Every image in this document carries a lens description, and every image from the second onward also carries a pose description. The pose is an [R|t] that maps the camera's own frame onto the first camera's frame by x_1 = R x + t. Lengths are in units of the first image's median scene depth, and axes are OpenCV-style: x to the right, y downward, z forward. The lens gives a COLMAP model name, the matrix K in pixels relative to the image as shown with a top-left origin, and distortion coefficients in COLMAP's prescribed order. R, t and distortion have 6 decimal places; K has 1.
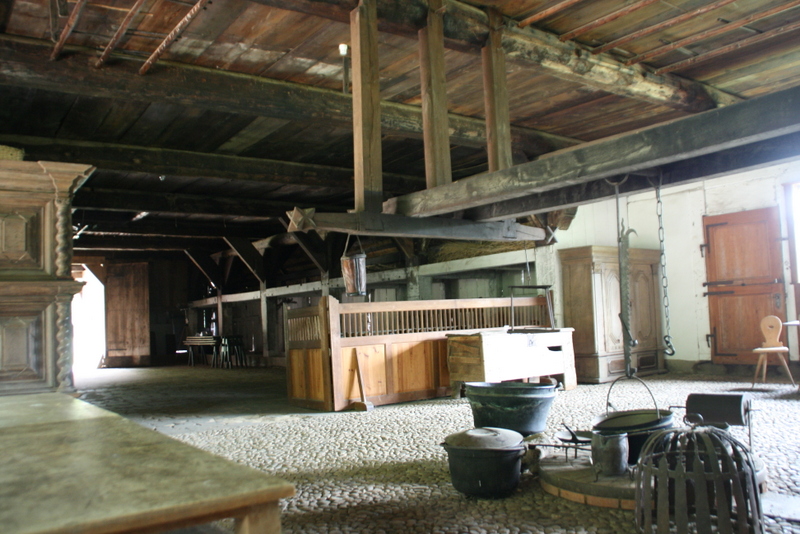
lens RADIAL K [[695.1, 0, 400.0], [0, 695.1, 267.0], [0, 0, 1]] dist [-0.144260, 0.002905]
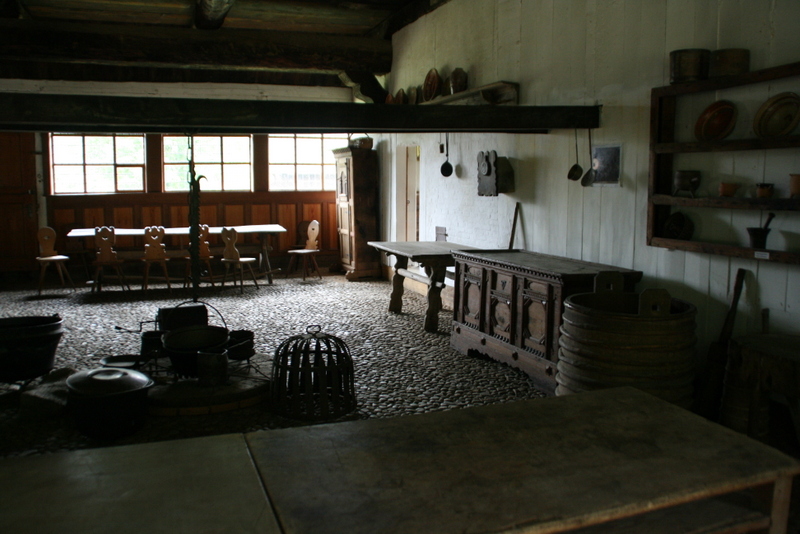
lens RADIAL K [[695.1, 0, 400.0], [0, 695.1, 267.0], [0, 0, 1]] dist [-0.144260, 0.002905]
pose [[0.281070, -0.064409, 0.957523, -0.280554], [-0.097290, 0.990693, 0.095198, -0.018536], [-0.954743, -0.119915, 0.272188, 0.145189]]
